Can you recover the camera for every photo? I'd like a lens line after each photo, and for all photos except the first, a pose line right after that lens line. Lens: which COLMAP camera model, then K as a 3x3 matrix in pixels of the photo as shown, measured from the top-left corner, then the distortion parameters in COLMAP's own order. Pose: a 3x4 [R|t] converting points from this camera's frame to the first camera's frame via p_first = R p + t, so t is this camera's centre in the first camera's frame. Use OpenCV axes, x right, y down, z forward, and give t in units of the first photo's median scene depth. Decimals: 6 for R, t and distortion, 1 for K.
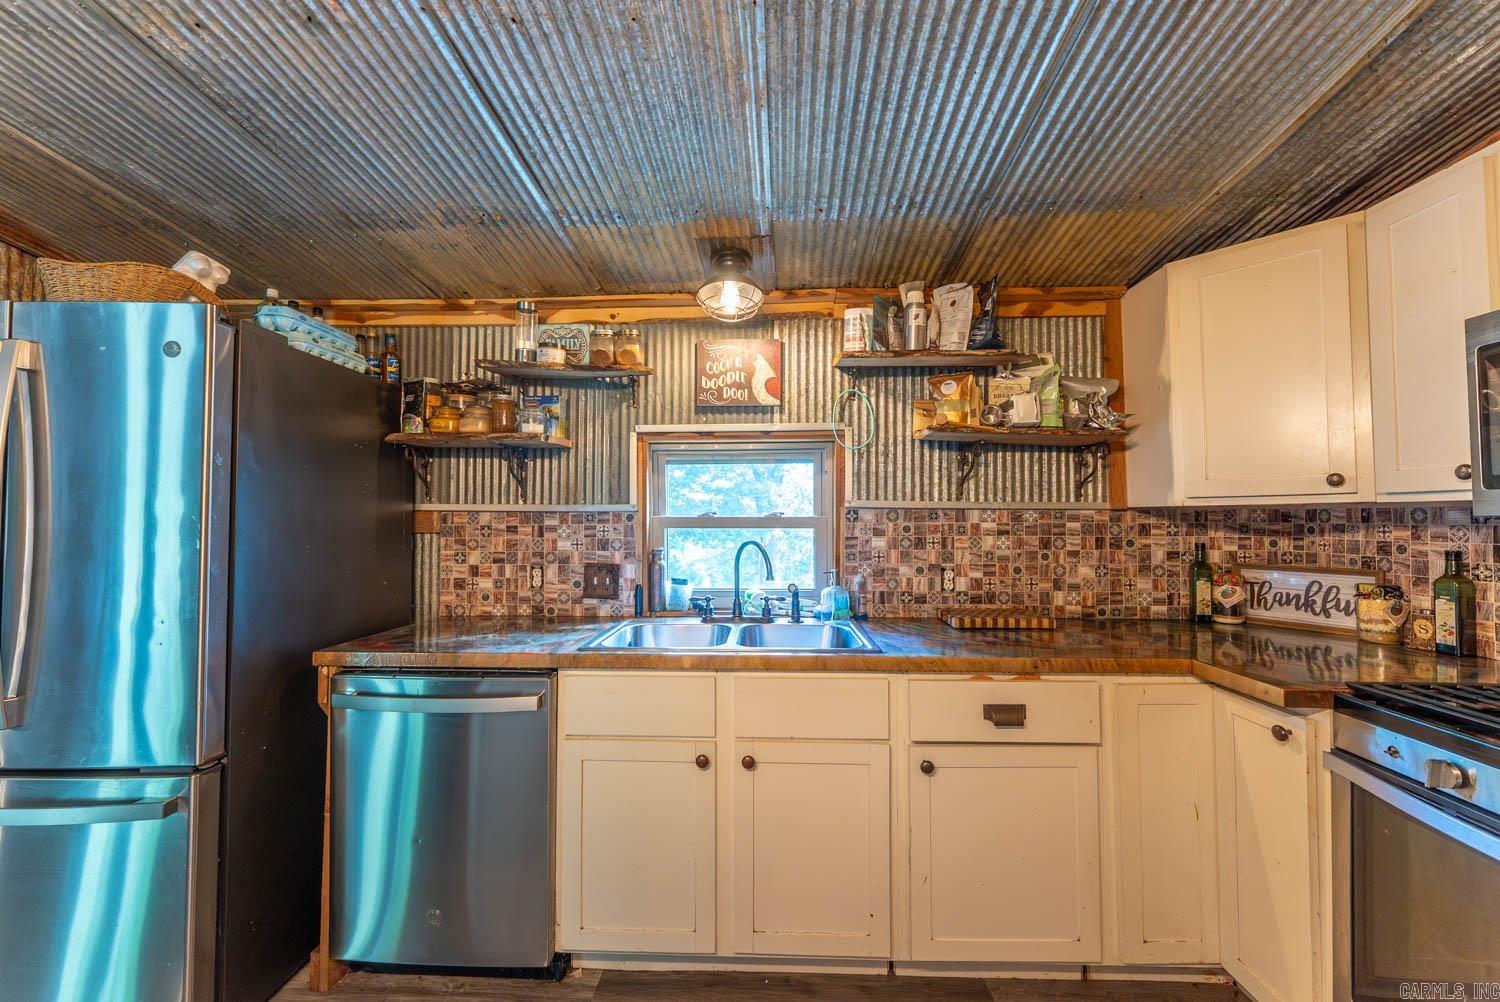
lens RADIAL K [[599.9, 0, 748.0], [0, 599.9, 504.0], [0, 0, 1]] dist [-0.000768, -0.000398]
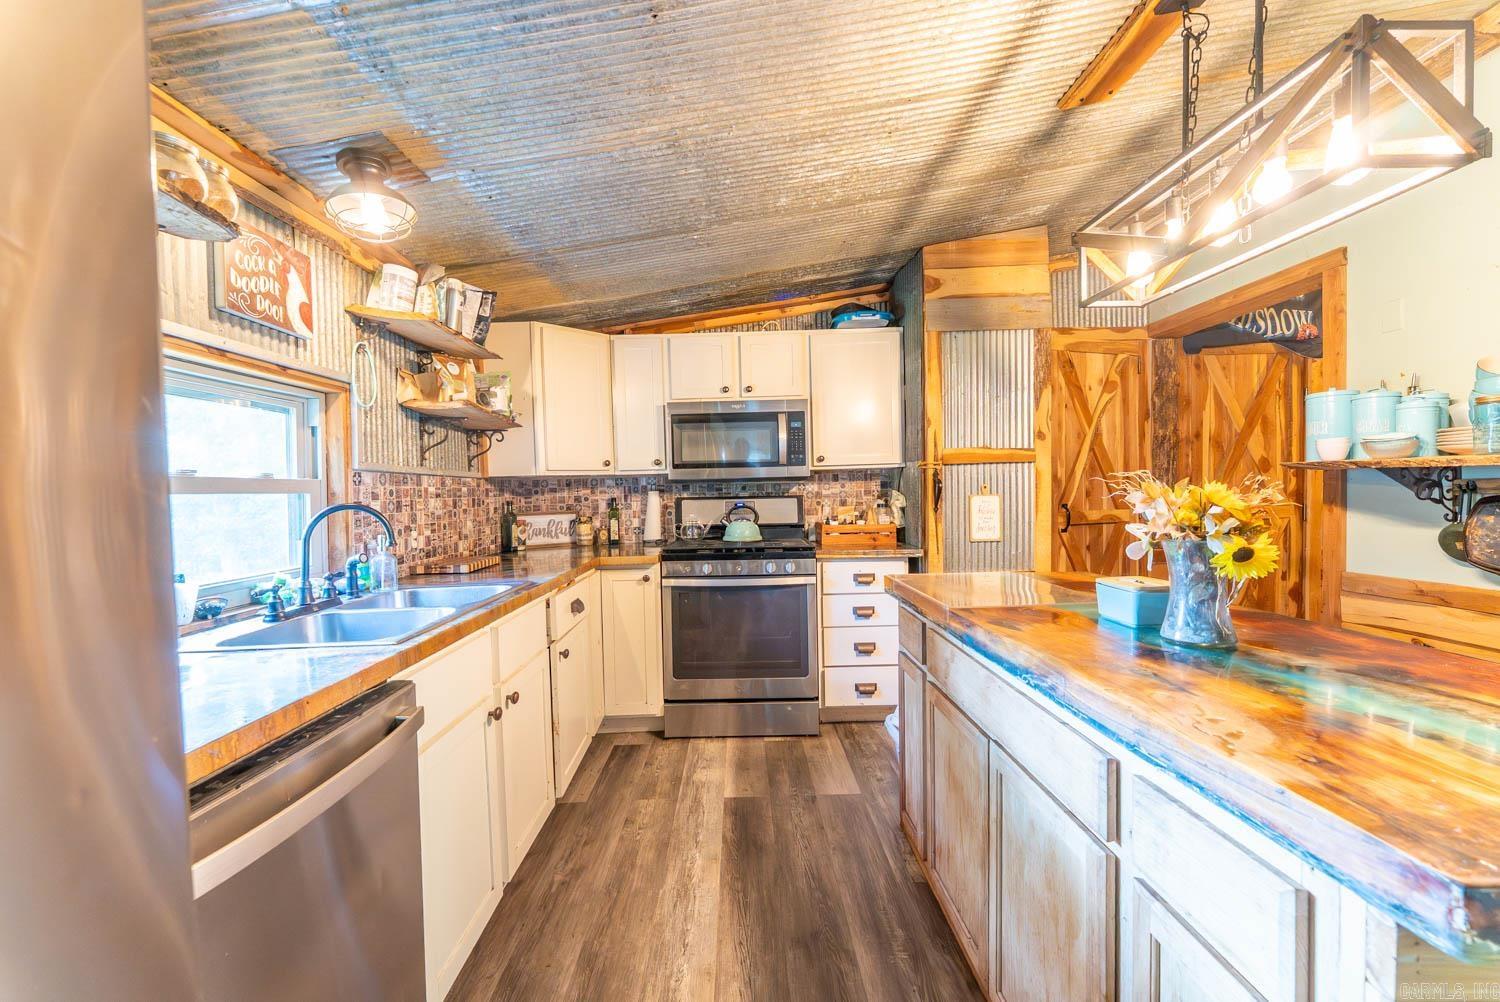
lens RADIAL K [[603.0, 0, 745.3], [0, 603.0, 503.9], [0, 0, 1]] dist [-0.002215, -0.000435]
pose [[-0.053527, -0.019797, 0.998370, -0.802820], [0.003333, 0.999794, 0.020004, 0.043179], [-0.998561, 0.004398, -0.053450, 0.466099]]
